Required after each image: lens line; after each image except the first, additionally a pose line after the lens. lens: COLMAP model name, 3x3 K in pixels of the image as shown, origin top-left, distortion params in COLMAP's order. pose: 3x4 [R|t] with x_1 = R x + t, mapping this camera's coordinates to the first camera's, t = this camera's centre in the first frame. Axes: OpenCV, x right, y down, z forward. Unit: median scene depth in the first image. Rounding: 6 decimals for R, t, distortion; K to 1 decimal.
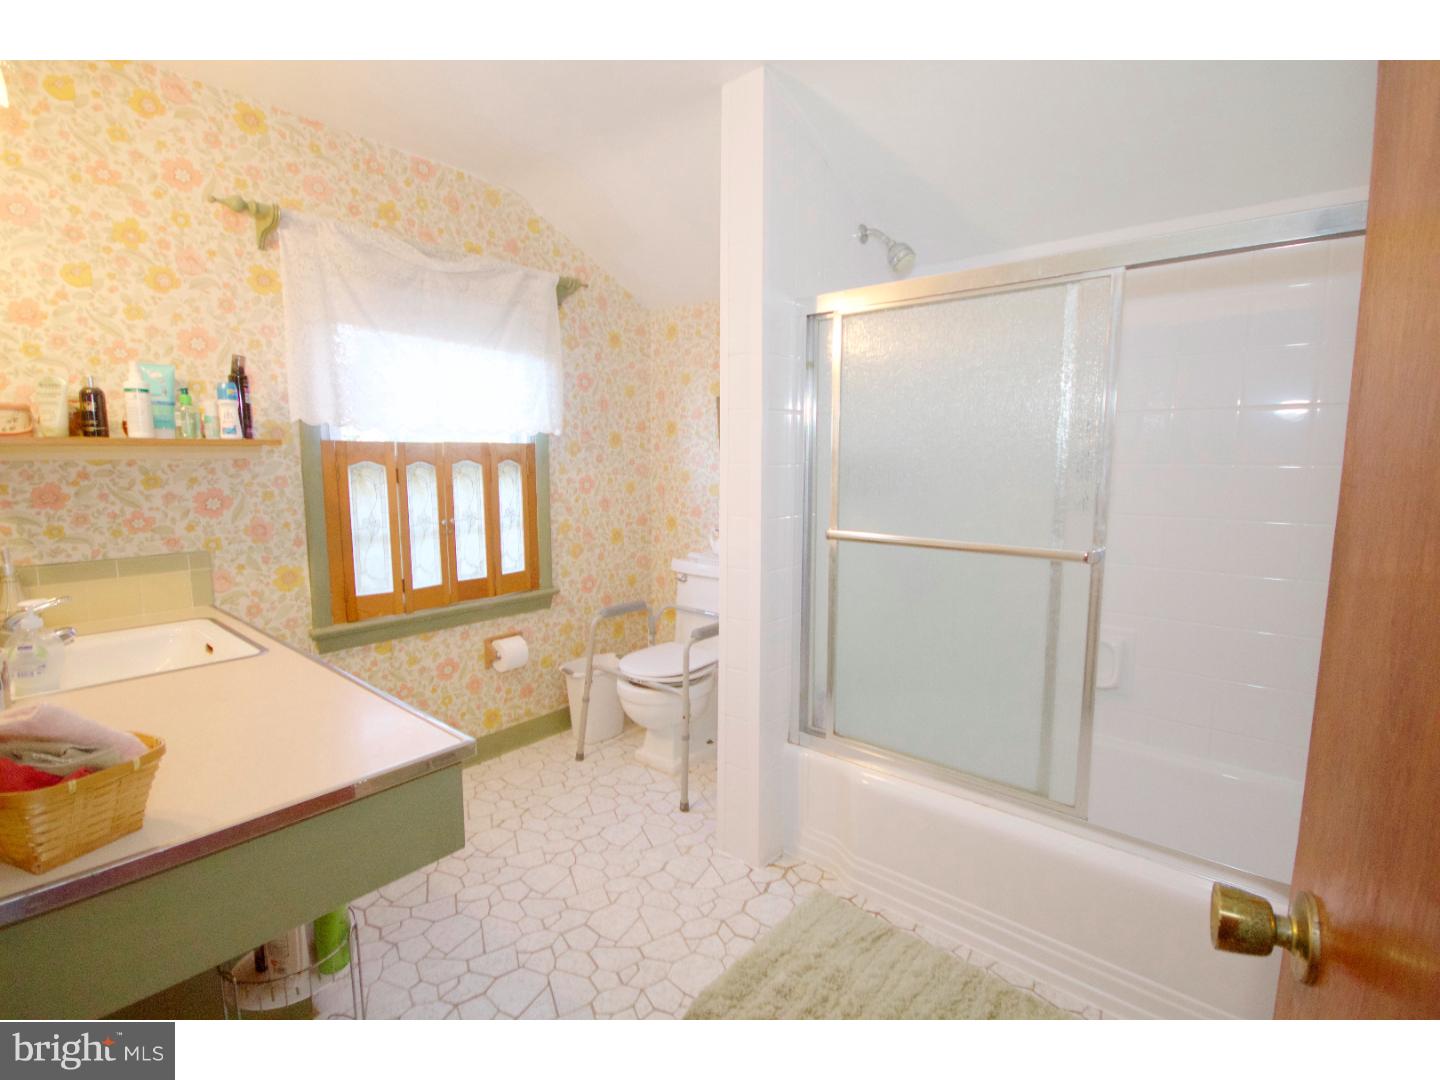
lens RADIAL K [[667.2, 0, 716.7], [0, 667.2, 540.8], [0, 0, 1]] dist [-0.000461, -0.007598]
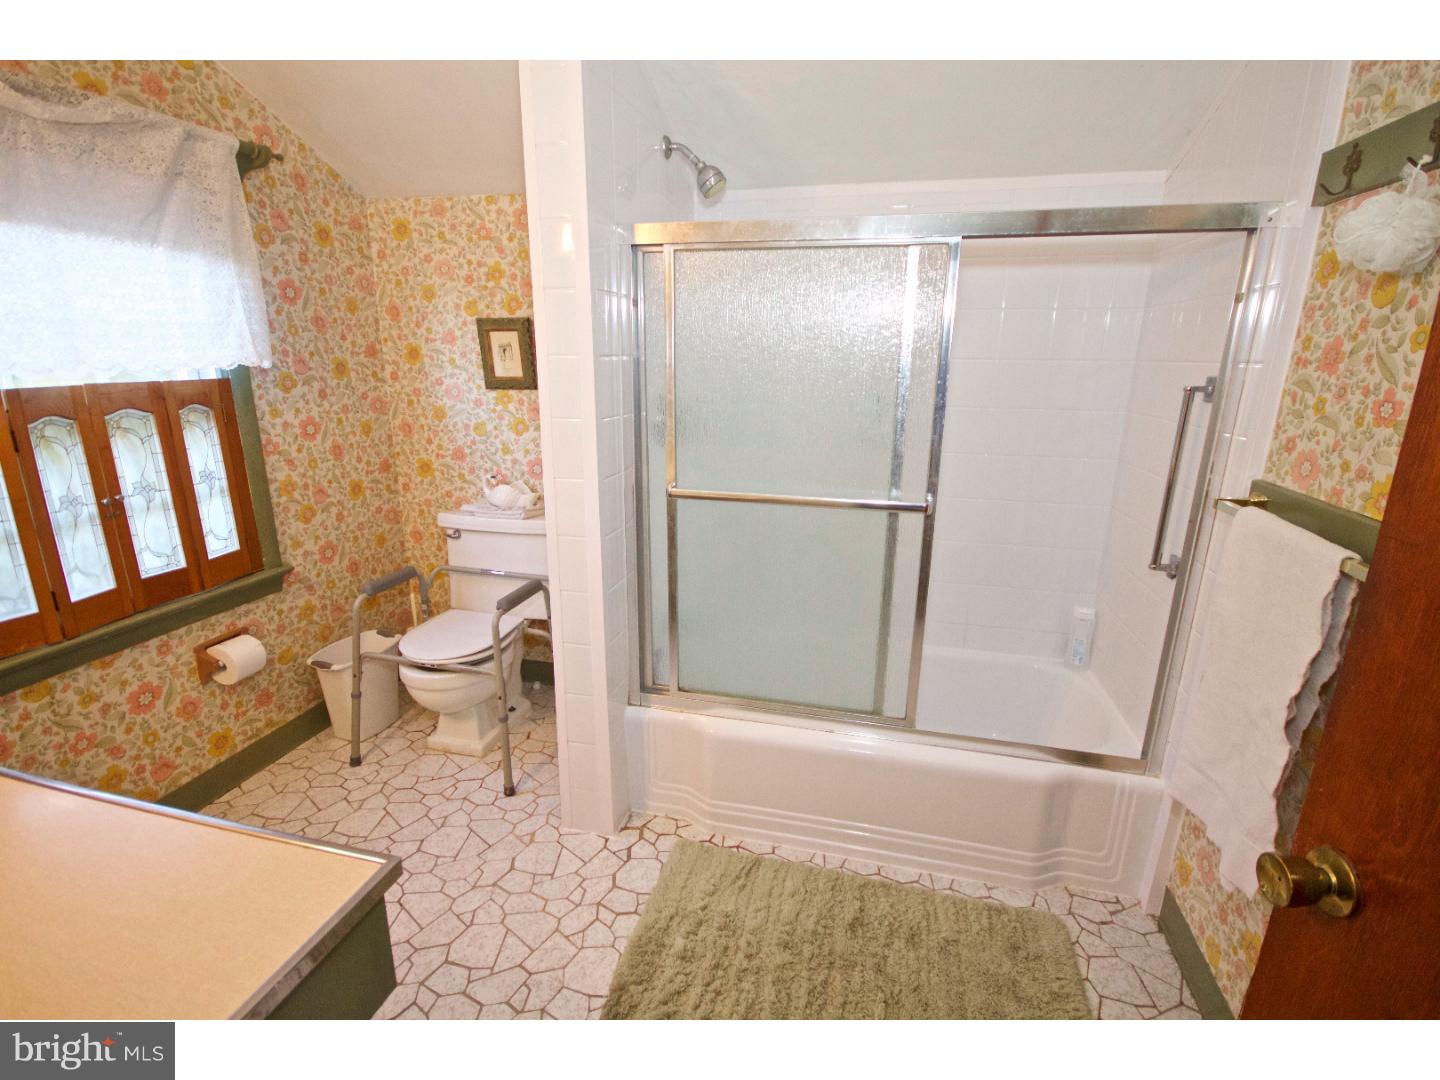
lens RADIAL K [[667.2, 0, 726.7], [0, 667.2, 543.1], [0, 0, 1]] dist [-0.000461, -0.007598]
pose [[0.894109, -0.111860, 0.433655, -0.128221], [0.045432, 0.985964, 0.160655, -0.063674], [-0.445539, -0.123941, 0.886642, 0.086970]]
